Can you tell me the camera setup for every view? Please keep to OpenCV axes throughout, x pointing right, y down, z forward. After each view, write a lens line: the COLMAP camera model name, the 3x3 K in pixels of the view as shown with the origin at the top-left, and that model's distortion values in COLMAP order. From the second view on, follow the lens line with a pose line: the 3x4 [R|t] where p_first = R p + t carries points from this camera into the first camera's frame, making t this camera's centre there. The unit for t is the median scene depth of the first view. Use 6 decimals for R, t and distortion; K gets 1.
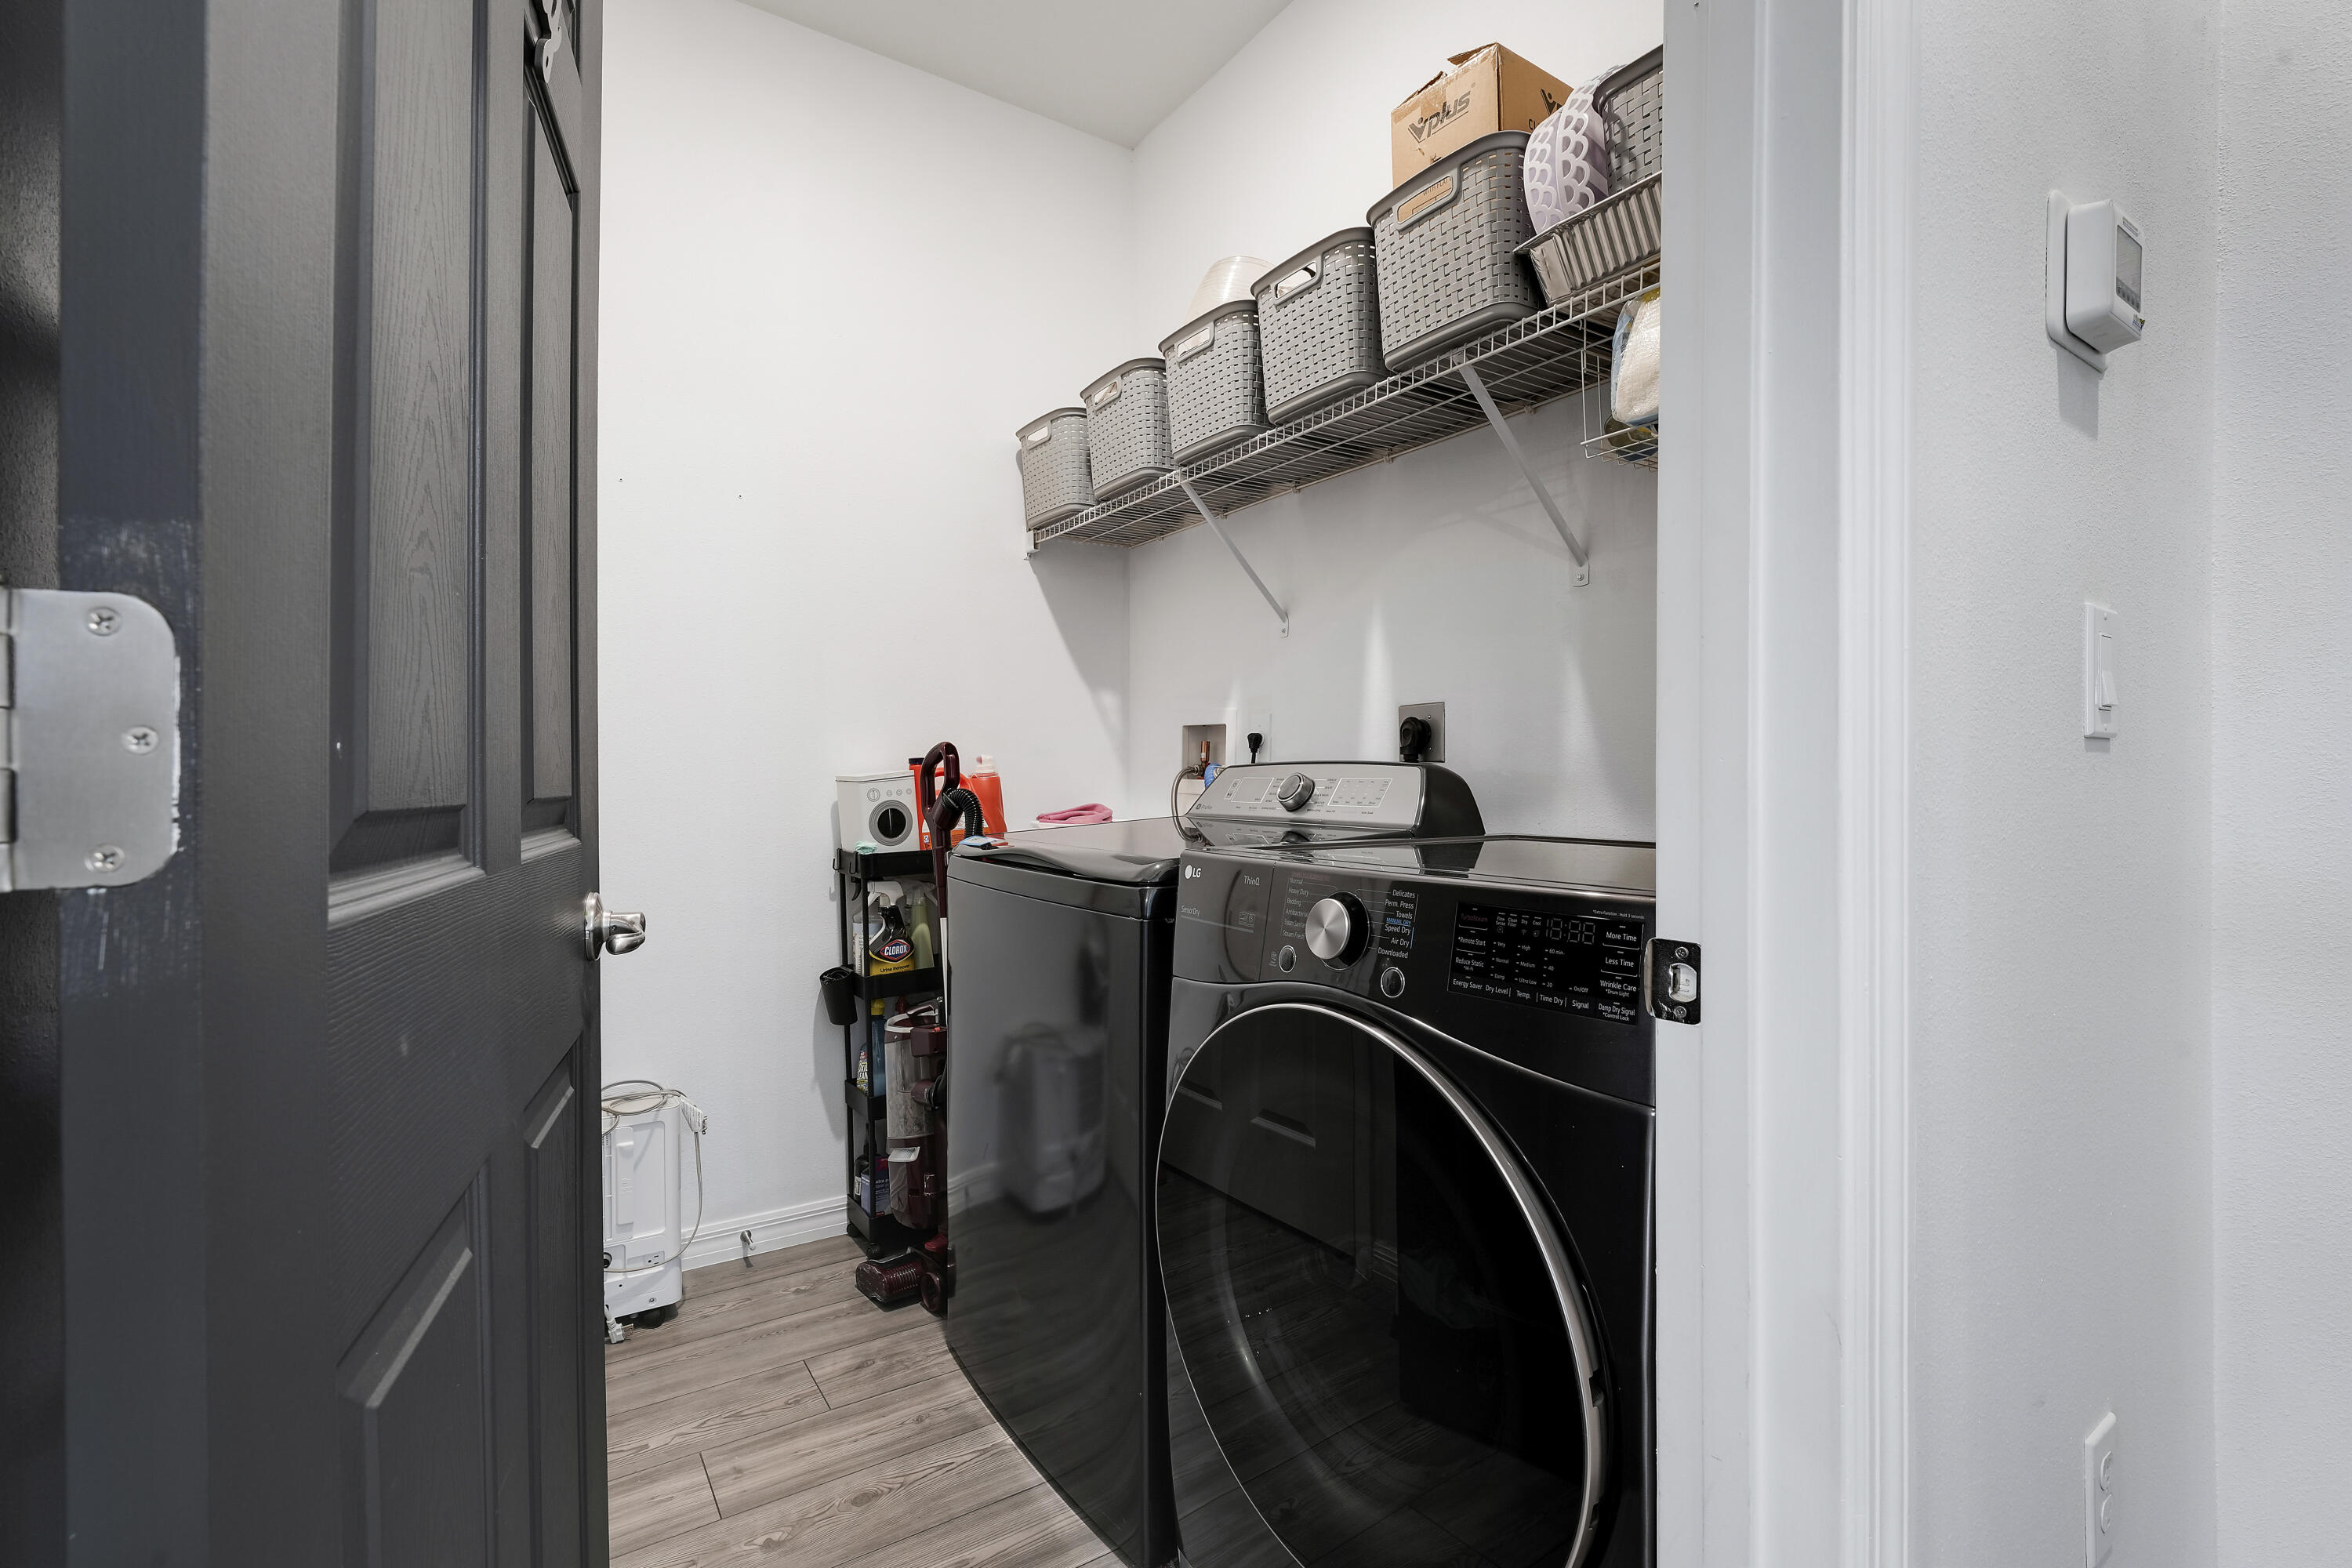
lens RADIAL K [[1106.1, 0, 1170.8], [0, 1106.1, 777.9], [0, 0, 1]] dist [-0.011790, 0.000203]
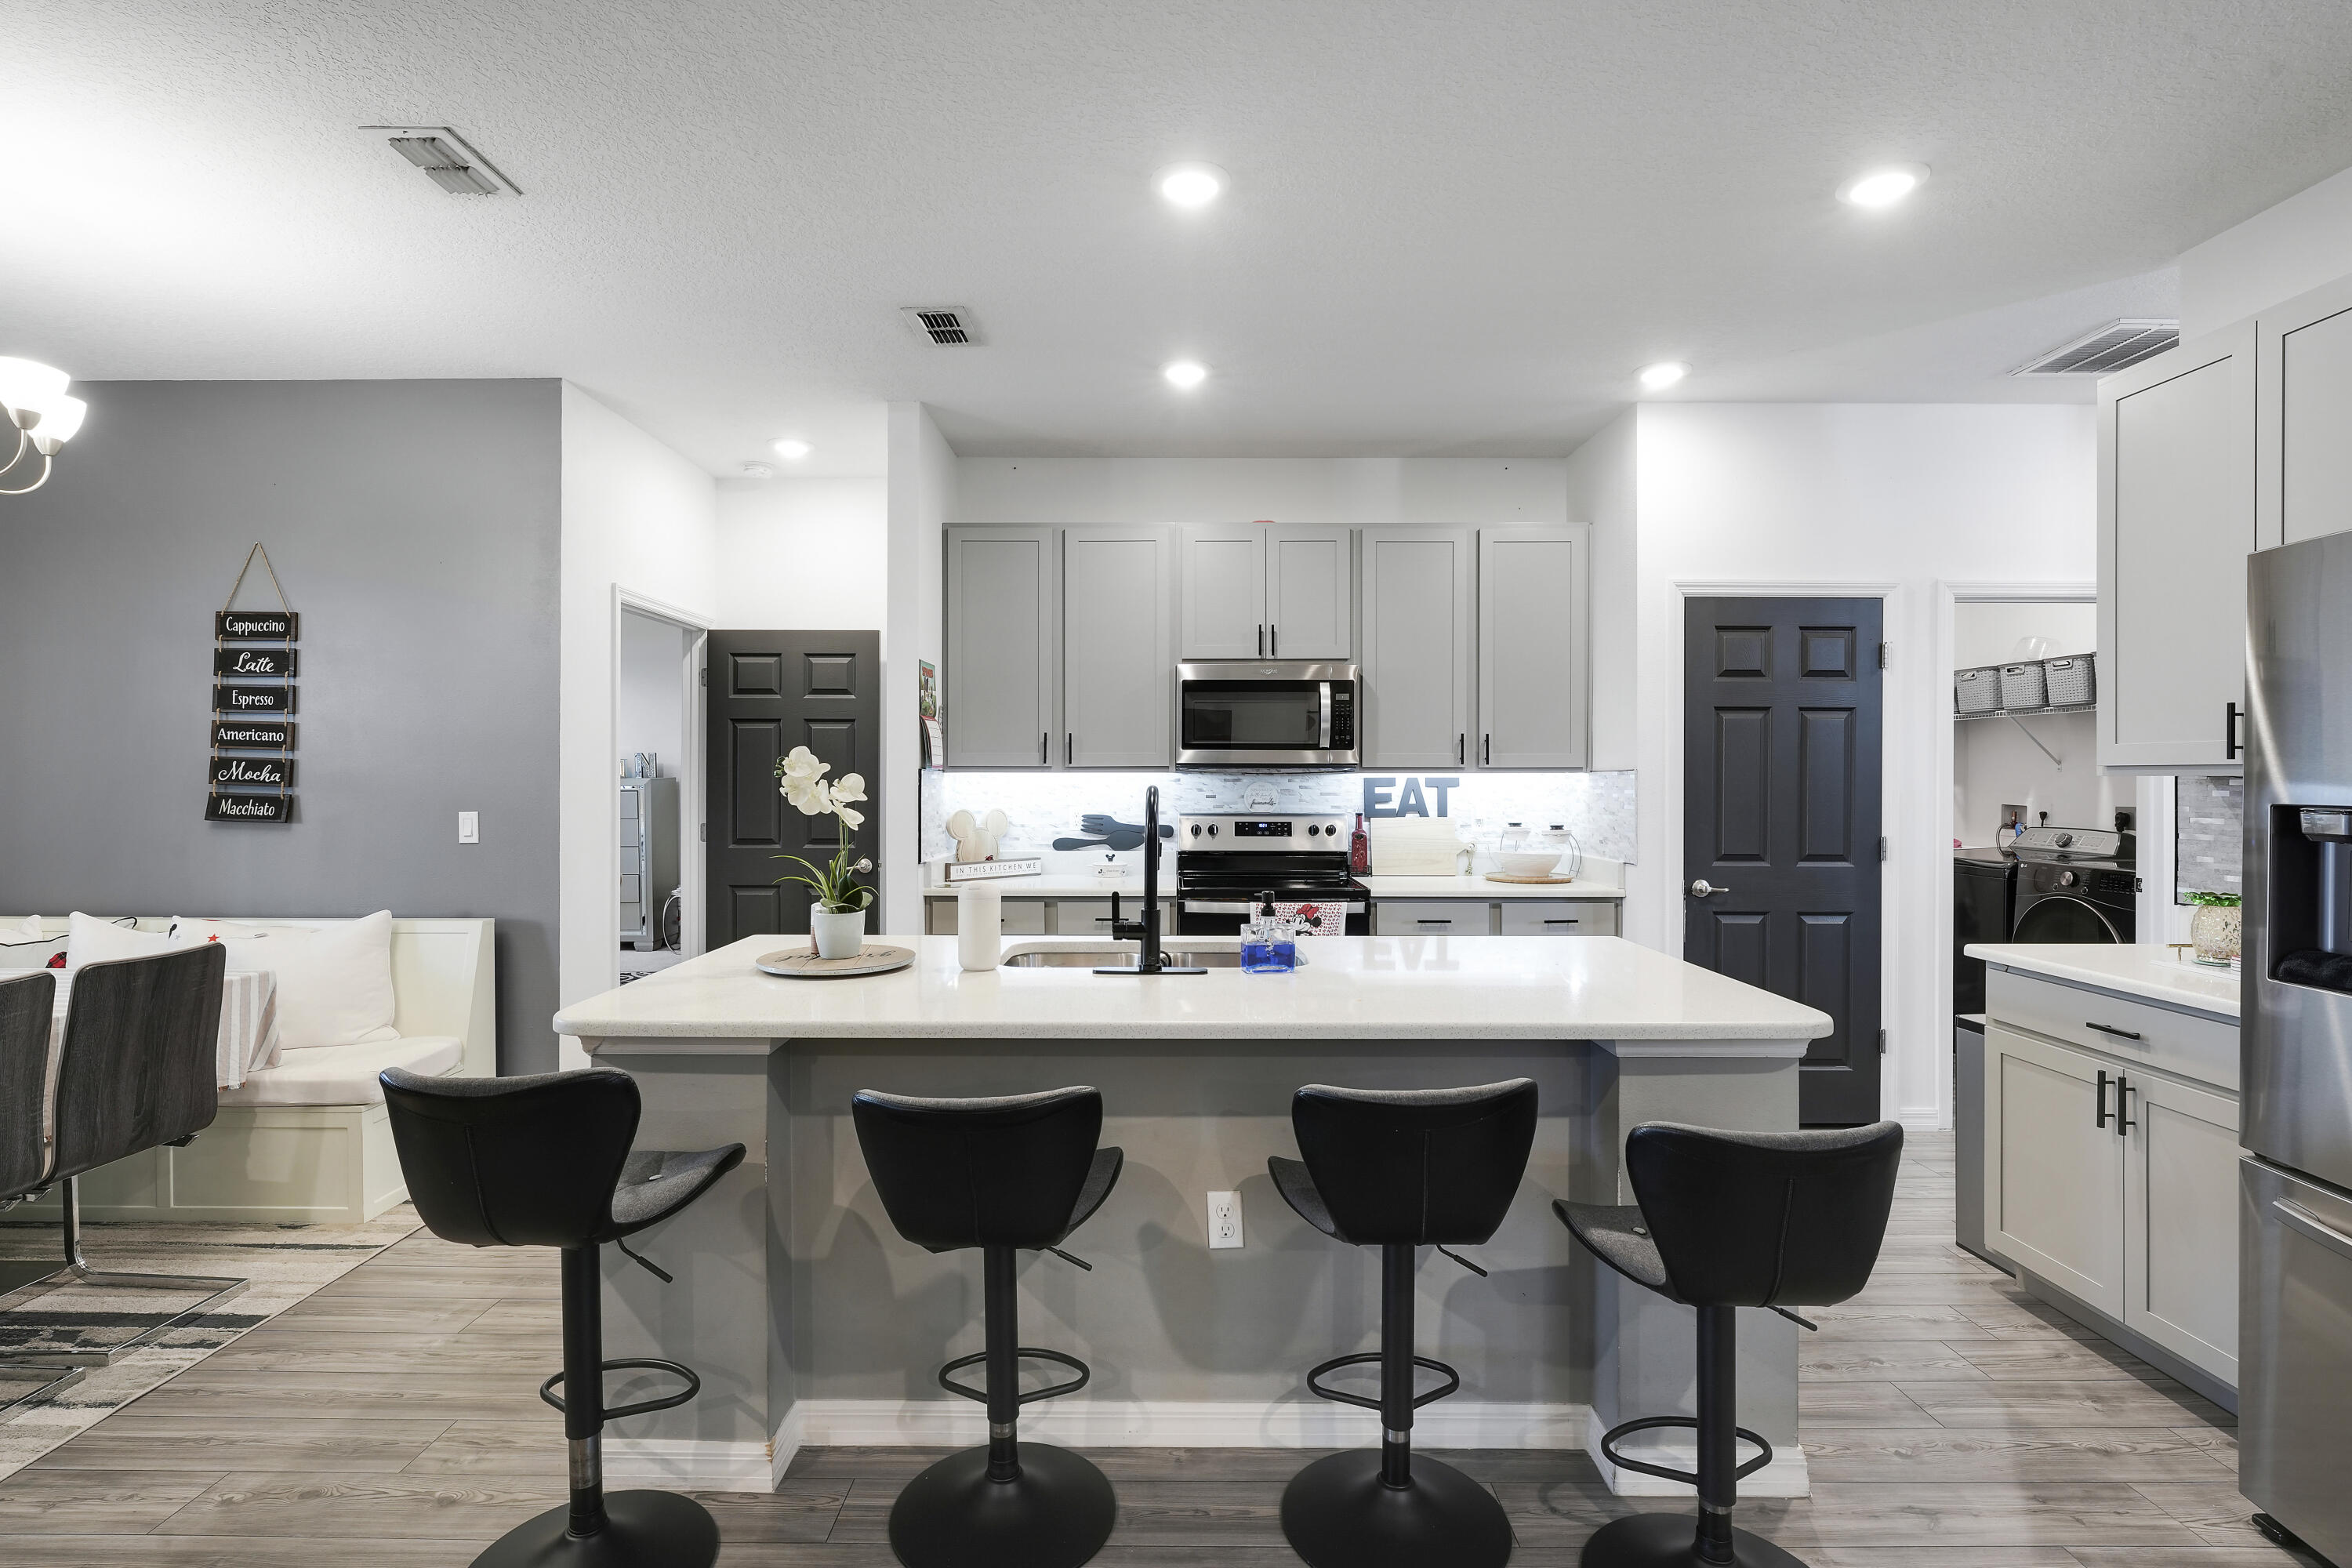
lens RADIAL K [[1106.1, 0, 1170.8], [0, 1106.1, 777.9], [0, 0, 1]] dist [-0.011790, 0.000203]
pose [[0.829583, 0.001218, -0.558382, -0.185859], [-0.001844, 0.999998, -0.000559, -0.126550], [0.558380, 0.001494, 0.829584, -2.298511]]
